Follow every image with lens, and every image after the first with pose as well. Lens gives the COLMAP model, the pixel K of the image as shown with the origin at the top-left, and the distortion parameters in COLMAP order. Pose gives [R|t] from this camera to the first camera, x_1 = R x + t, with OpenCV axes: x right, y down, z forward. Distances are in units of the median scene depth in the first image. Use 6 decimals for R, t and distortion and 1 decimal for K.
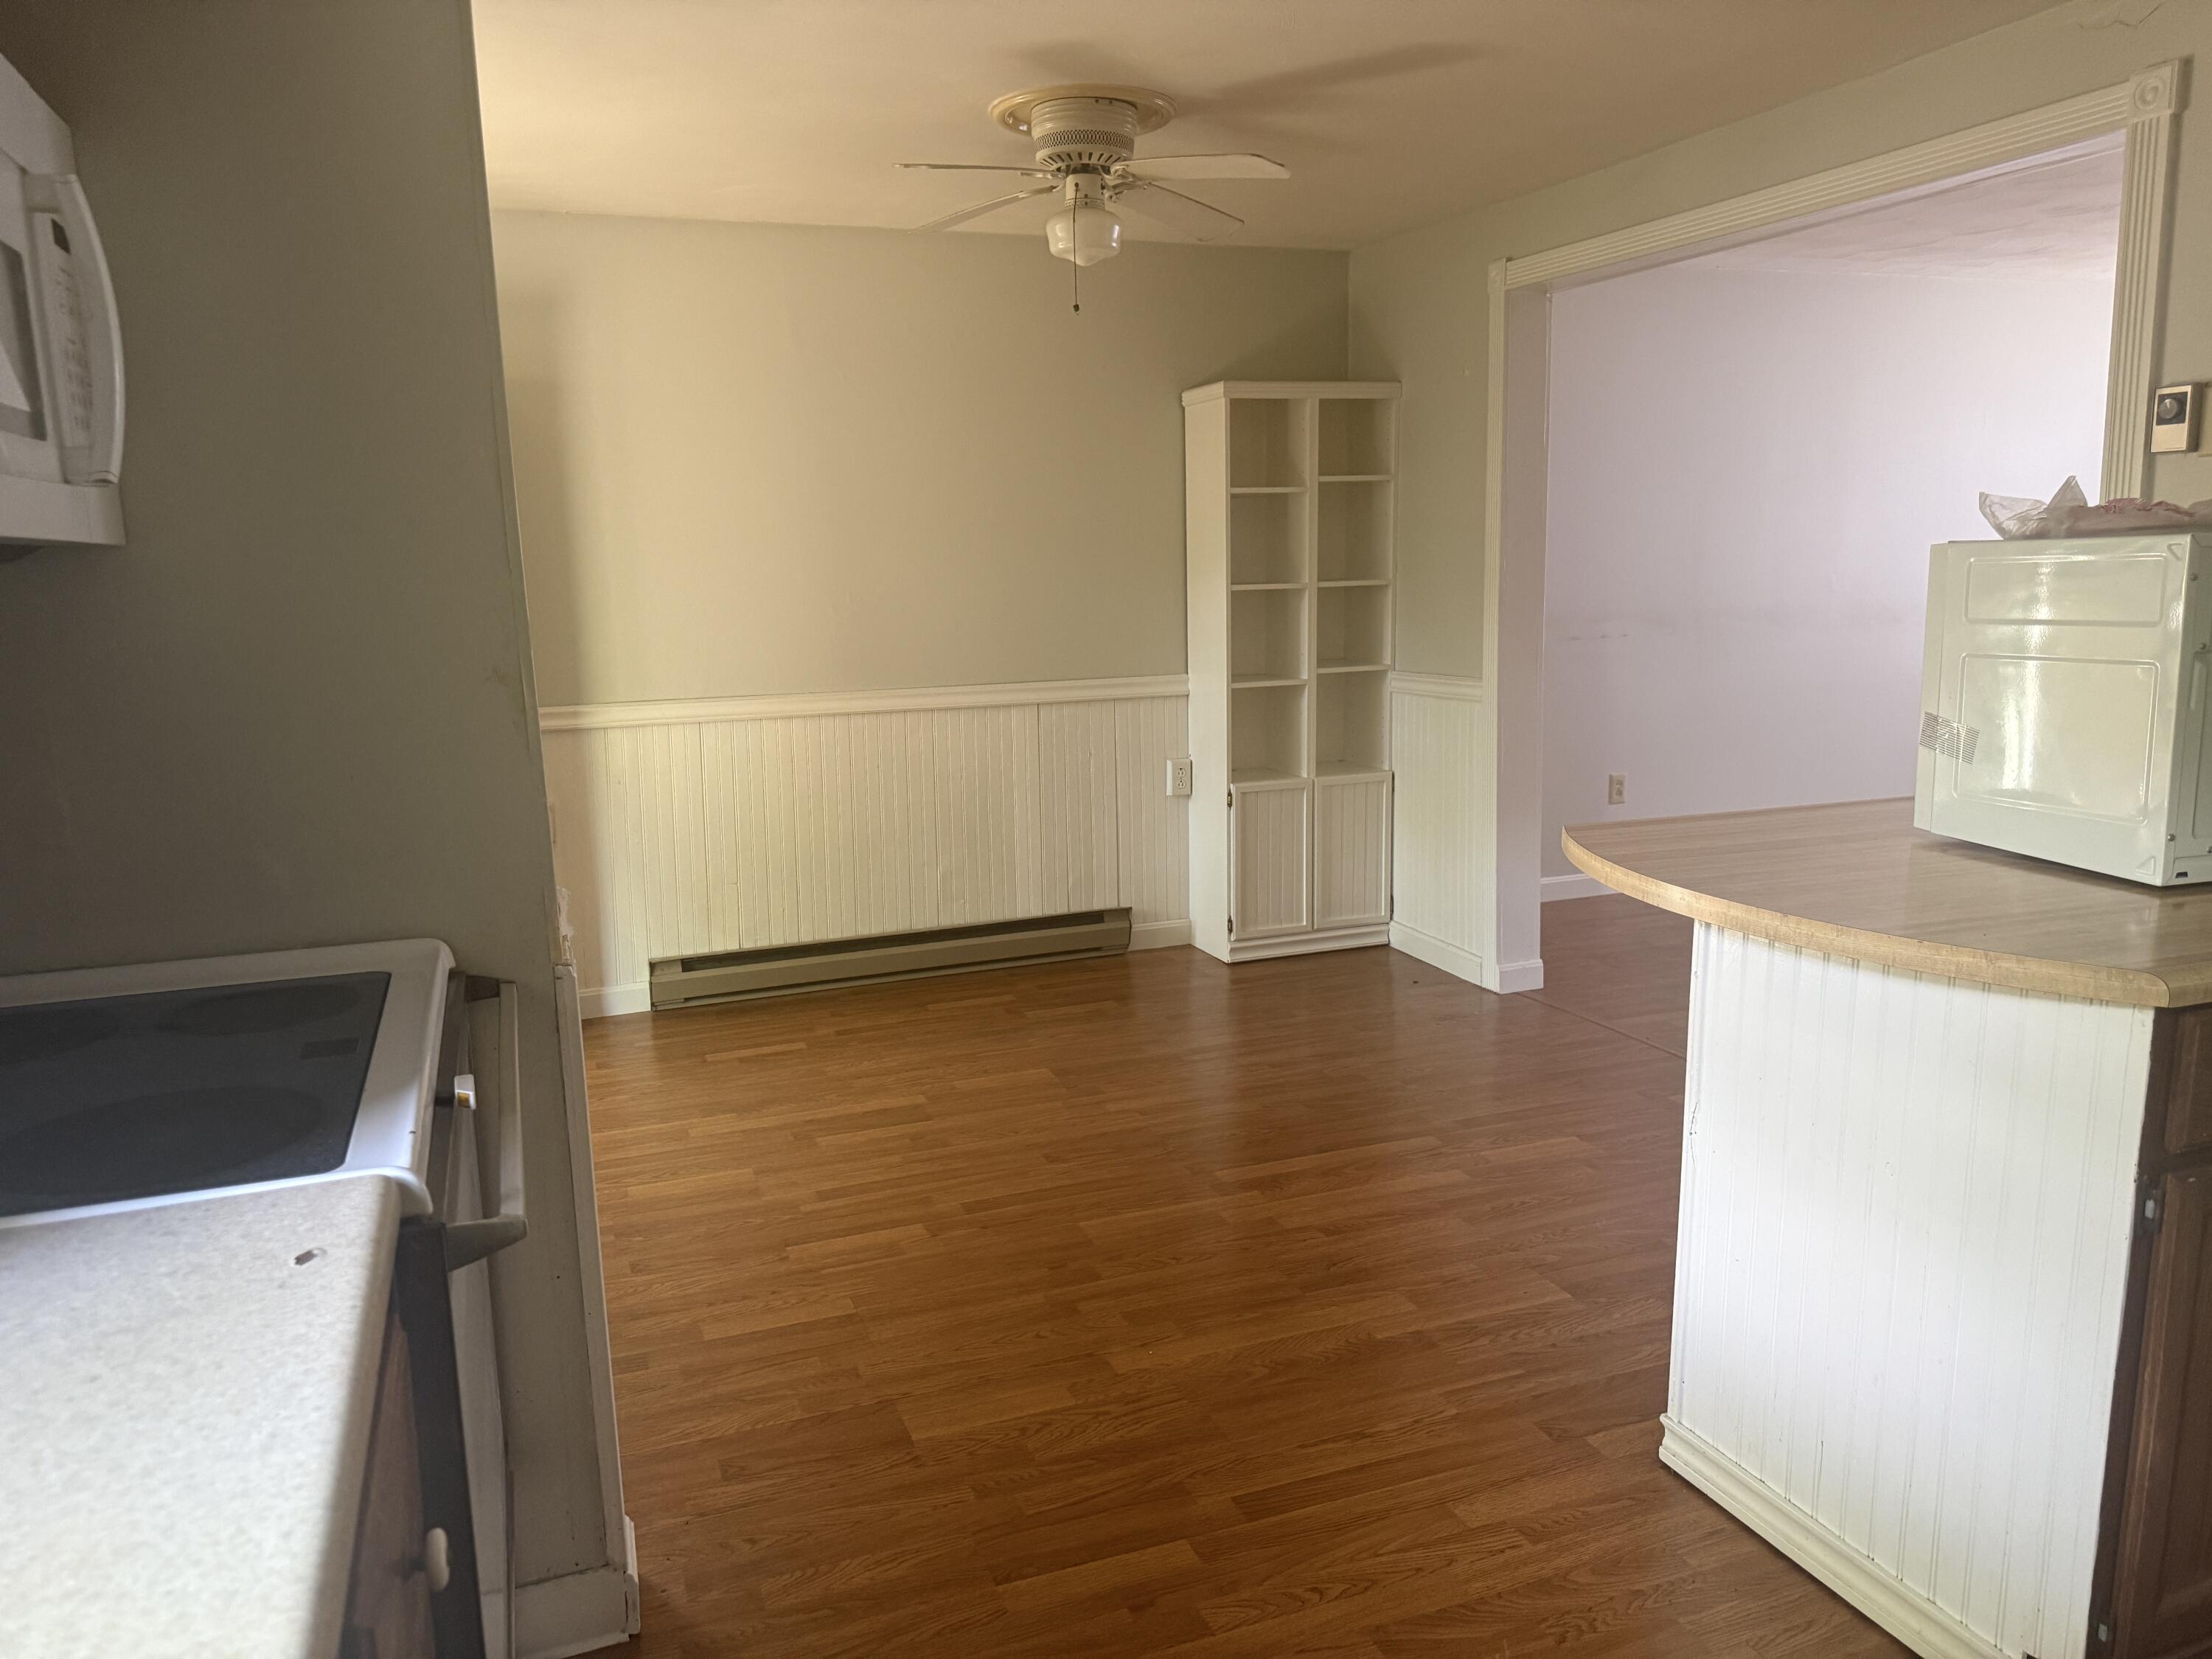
lens RADIAL K [[1564.8, 0, 1072.8], [0, 1564.8, 830.2], [0, 0, 1]] dist [0.045358, -0.052559]
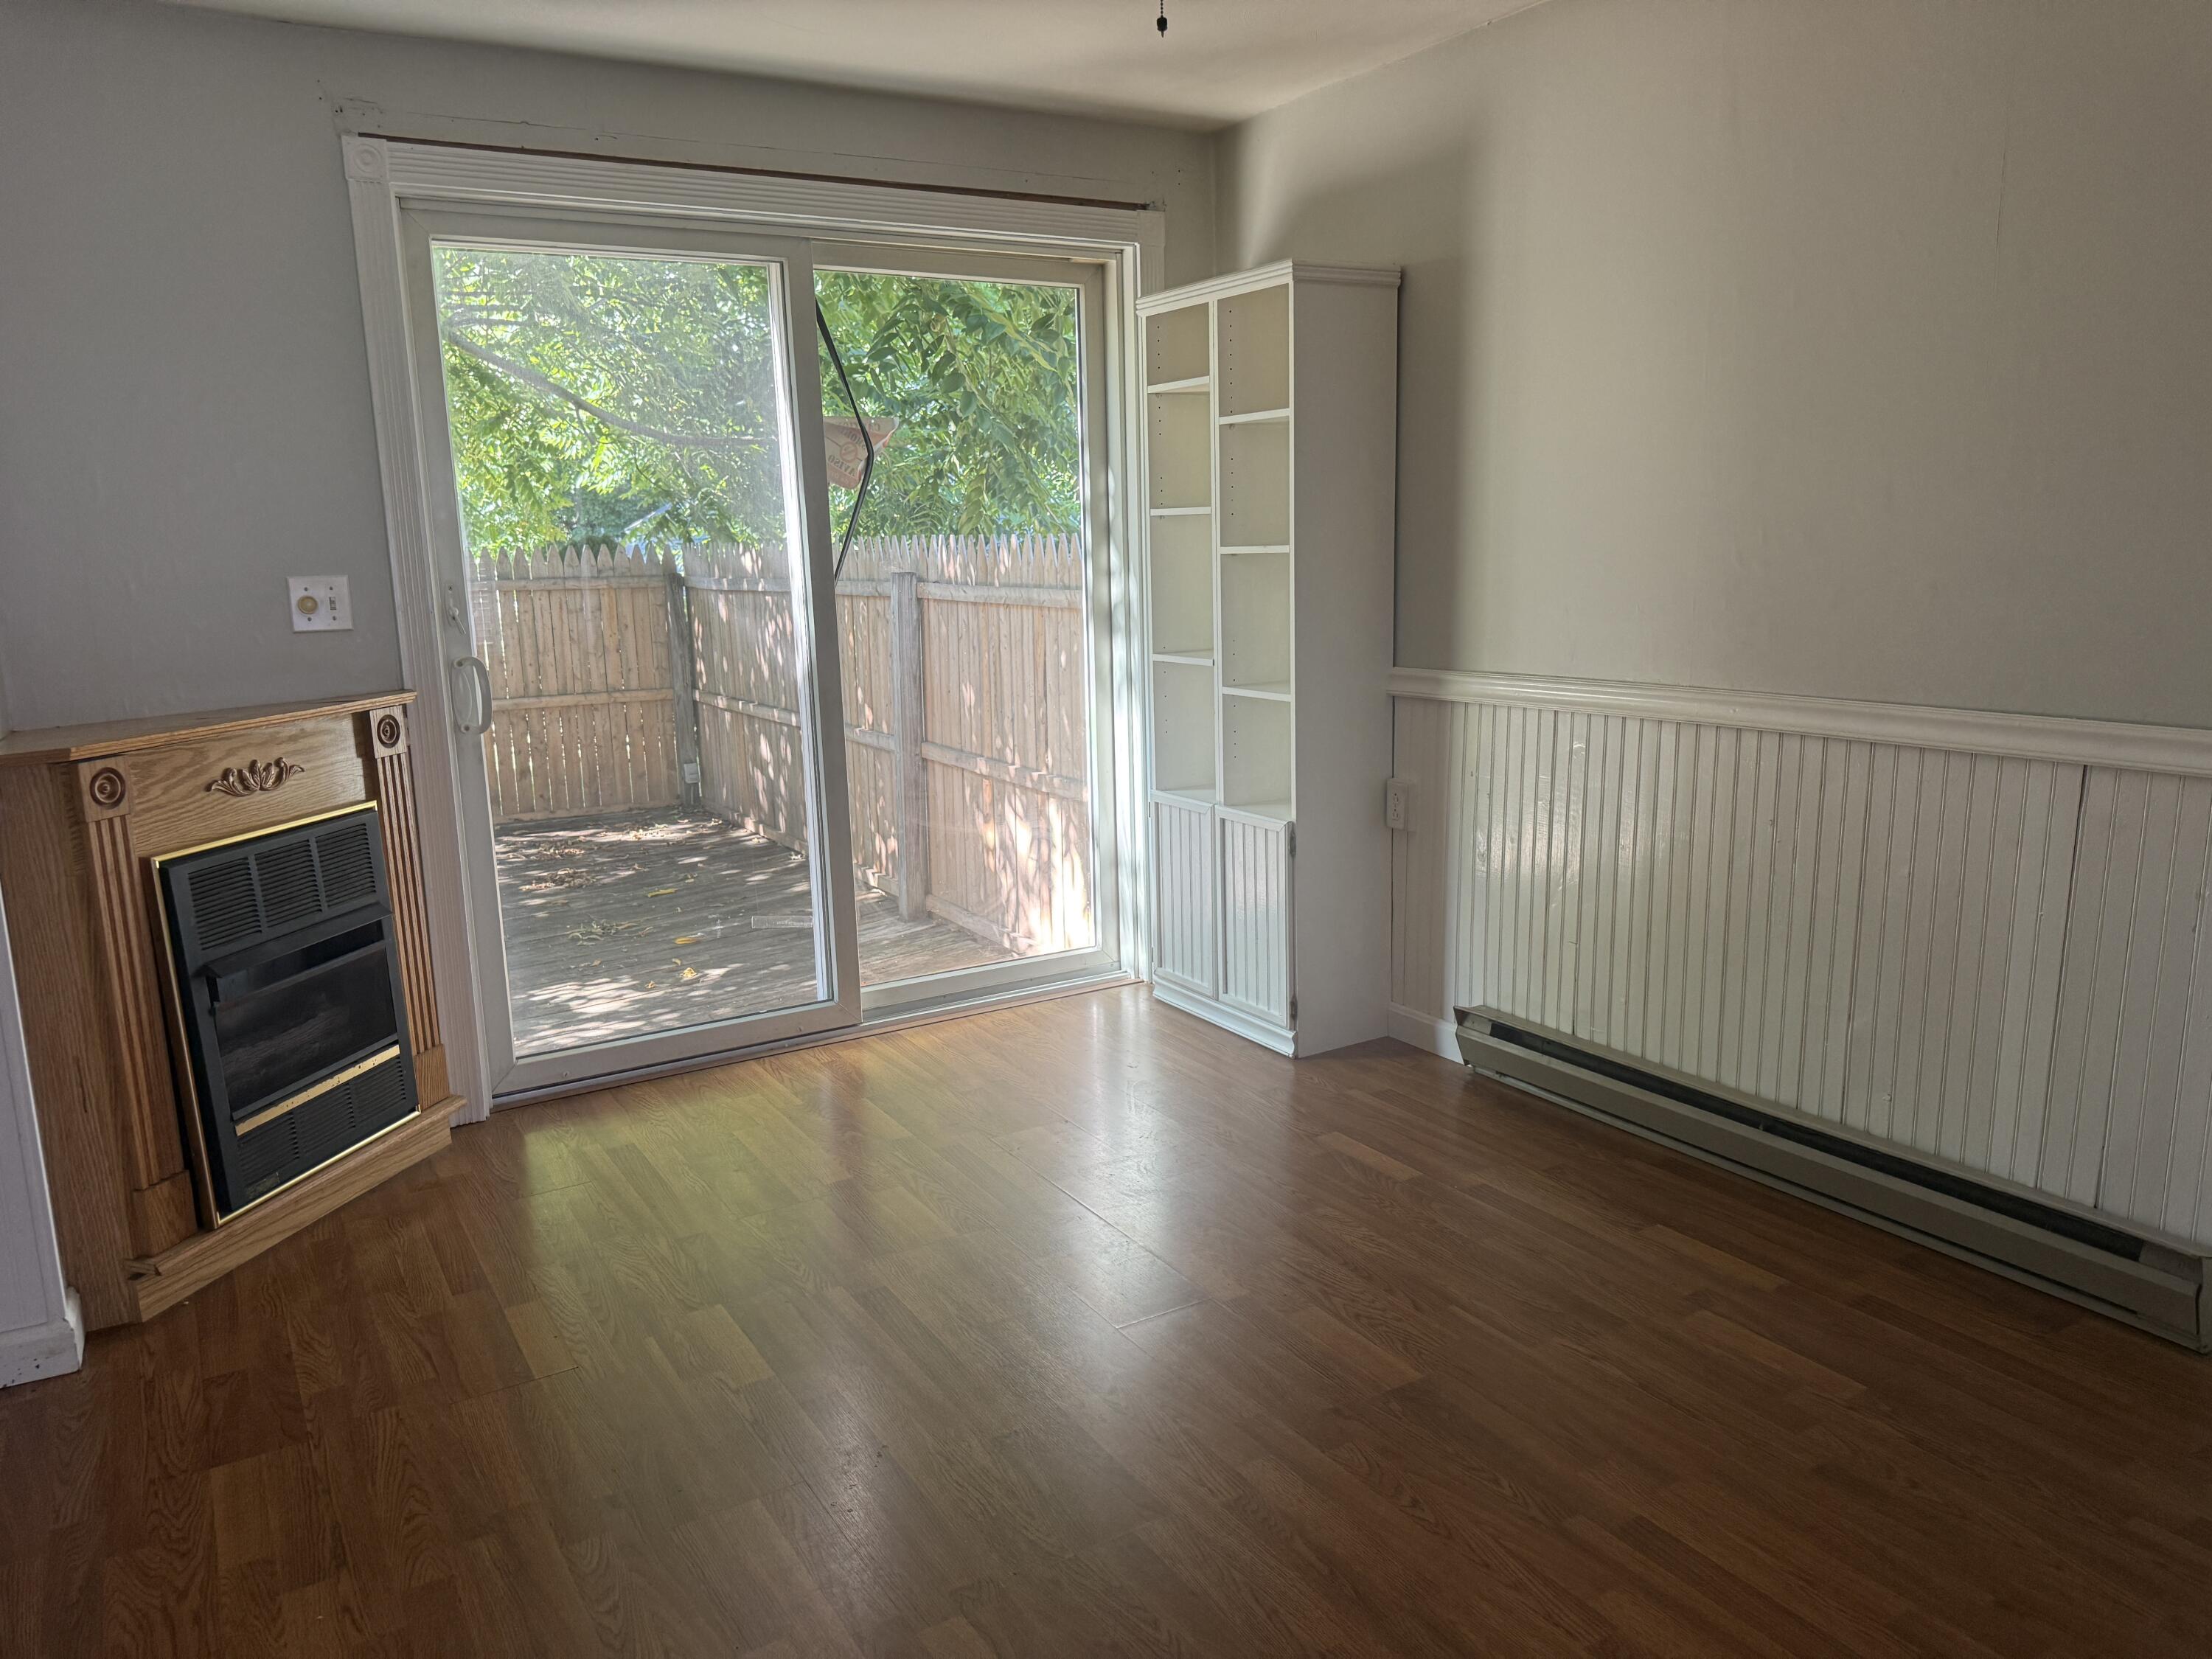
lens RADIAL K [[1564.8, 0, 1102.1], [0, 1564.8, 831.6], [0, 0, 1]] dist [0.045358, -0.052559]
pose [[0.173493, 0.205213, -0.963218, 0.451572], [-0.141736, 0.973070, 0.181782, -0.122475], [0.974583, 0.104985, 0.197907, 0.707549]]
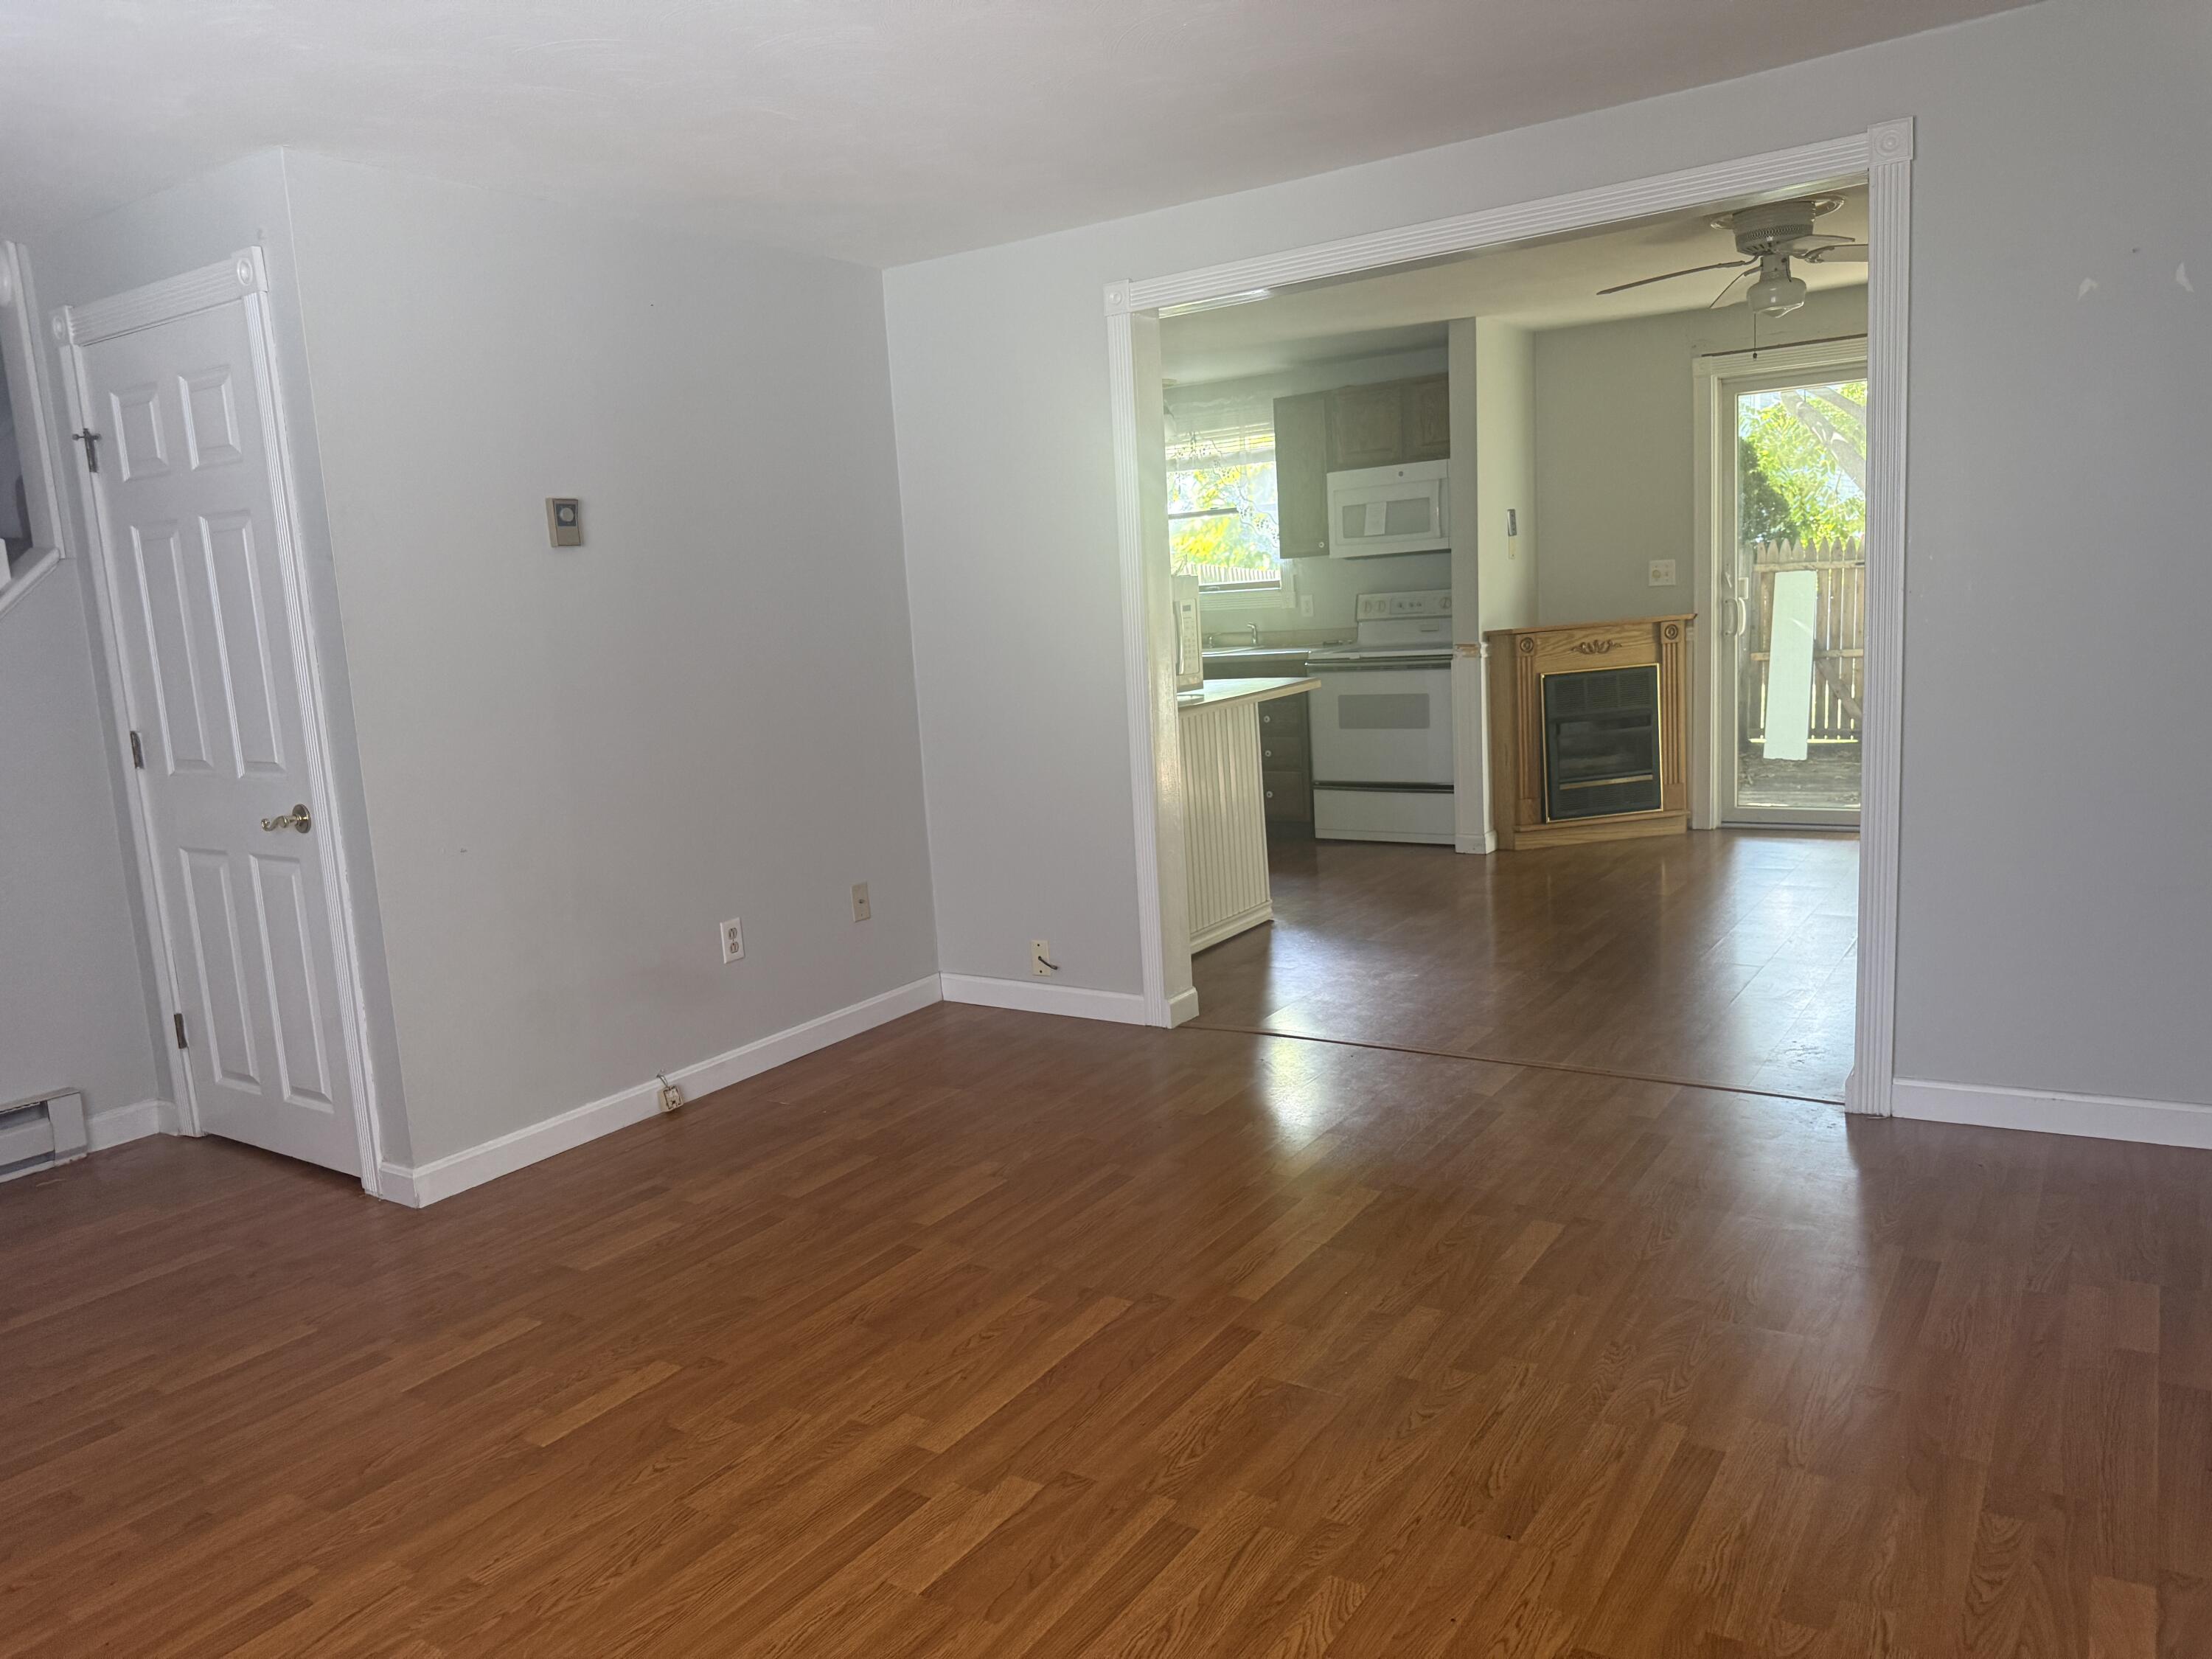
lens RADIAL K [[1564.8, 0, 1106.7], [0, 1564.8, 839.6], [0, 0, 1]] dist [0.045358, -0.052559]
pose [[-0.816482, 0.171170, -0.551415, 1.051038], [-0.008121, 0.951545, 0.307402, -0.270921], [0.577314, 0.255466, -0.775529, 1.473413]]
